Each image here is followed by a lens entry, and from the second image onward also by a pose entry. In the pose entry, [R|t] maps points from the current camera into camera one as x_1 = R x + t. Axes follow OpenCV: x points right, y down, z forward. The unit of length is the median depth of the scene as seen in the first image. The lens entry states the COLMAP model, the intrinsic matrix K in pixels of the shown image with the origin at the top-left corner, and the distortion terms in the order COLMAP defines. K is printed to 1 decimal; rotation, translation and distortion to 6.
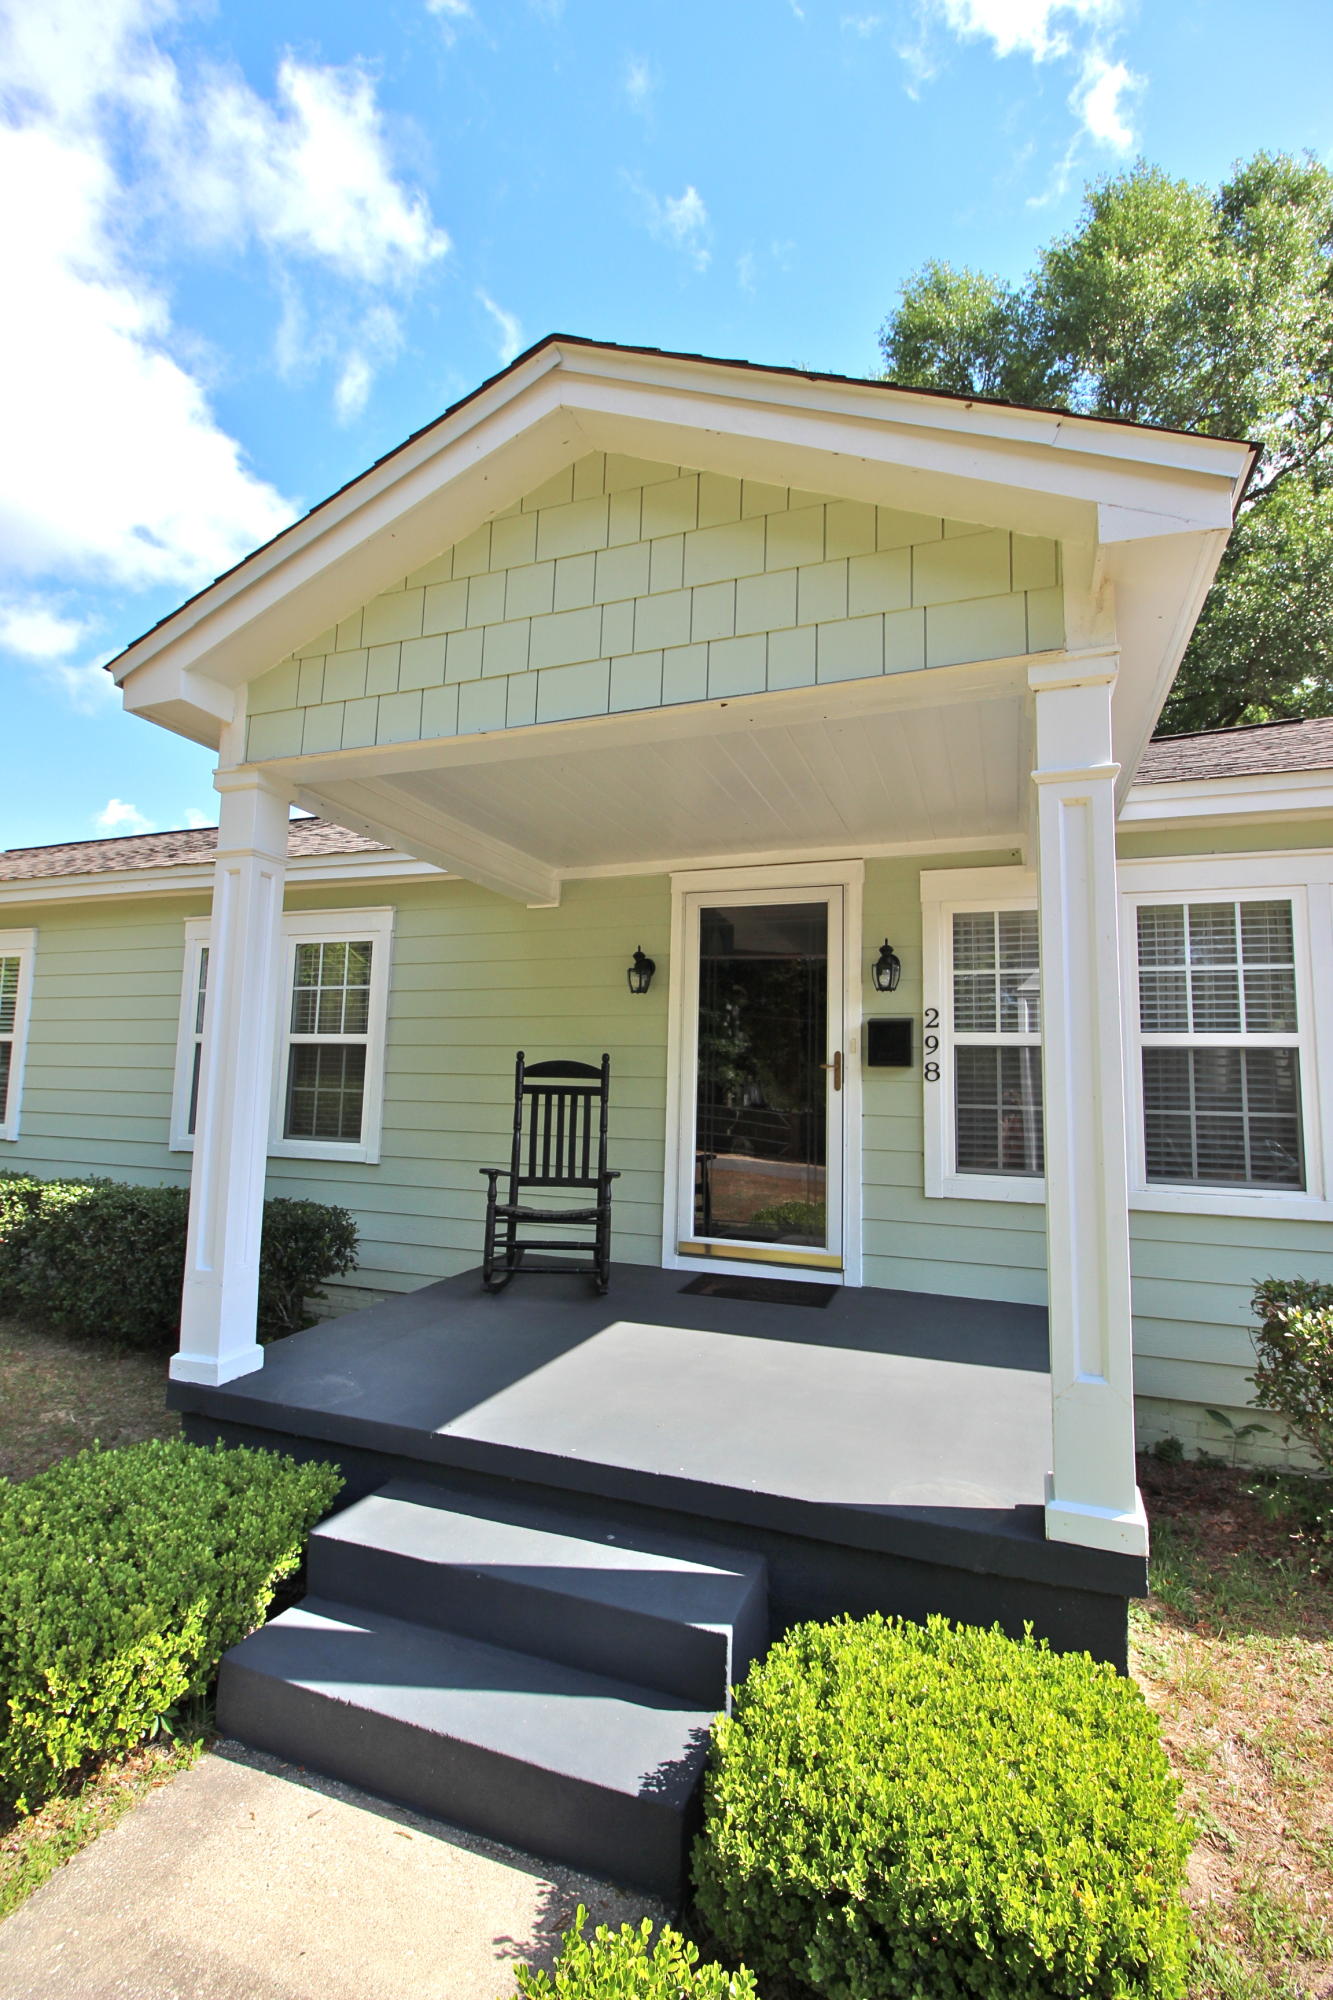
lens RADIAL K [[929.6, 0, 657.0], [0, 929.6, 990.7], [0, 0, 1]] dist [-0.010095, -0.007673]
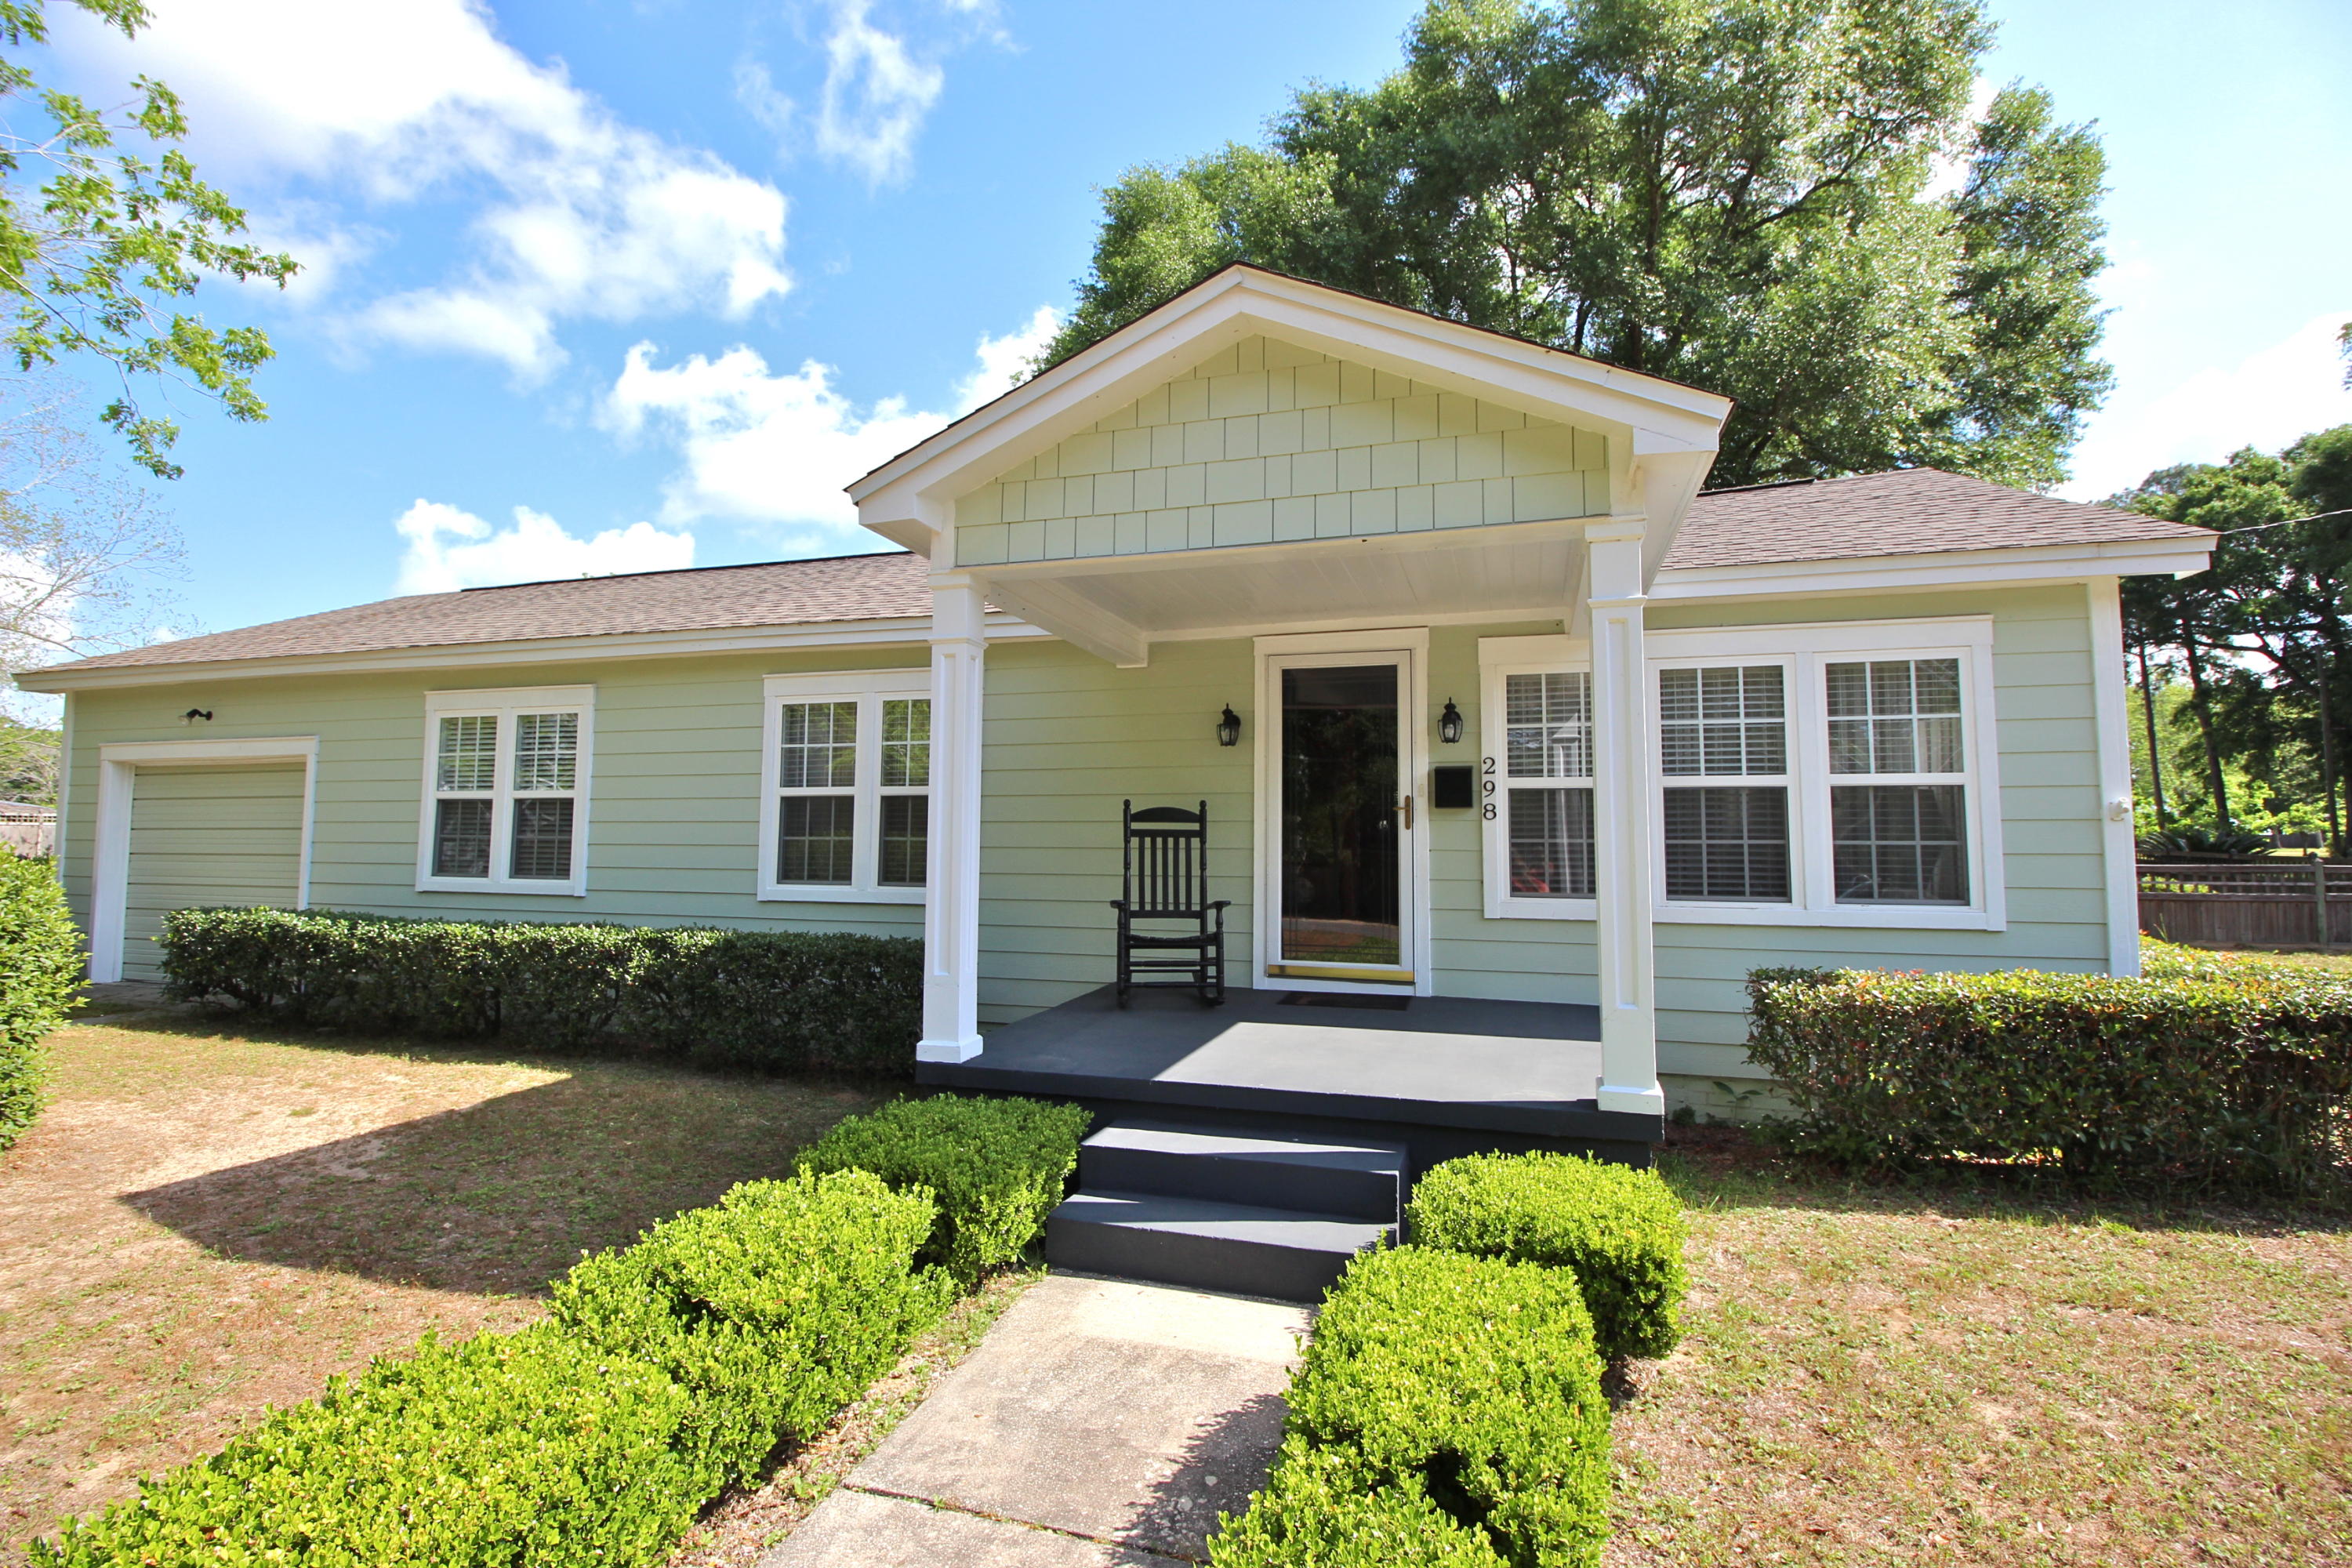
lens RADIAL K [[1093.2, 0, 1190.7], [0, 1093.2, 762.5], [0, 0, 1]] dist [-0.010095, -0.007673]
pose [[0.997621, -0.011863, 0.067910, -0.185198], [0.009816, 0.999489, 0.030407, -0.021333], [-0.068236, -0.029668, 0.997228, -0.370594]]
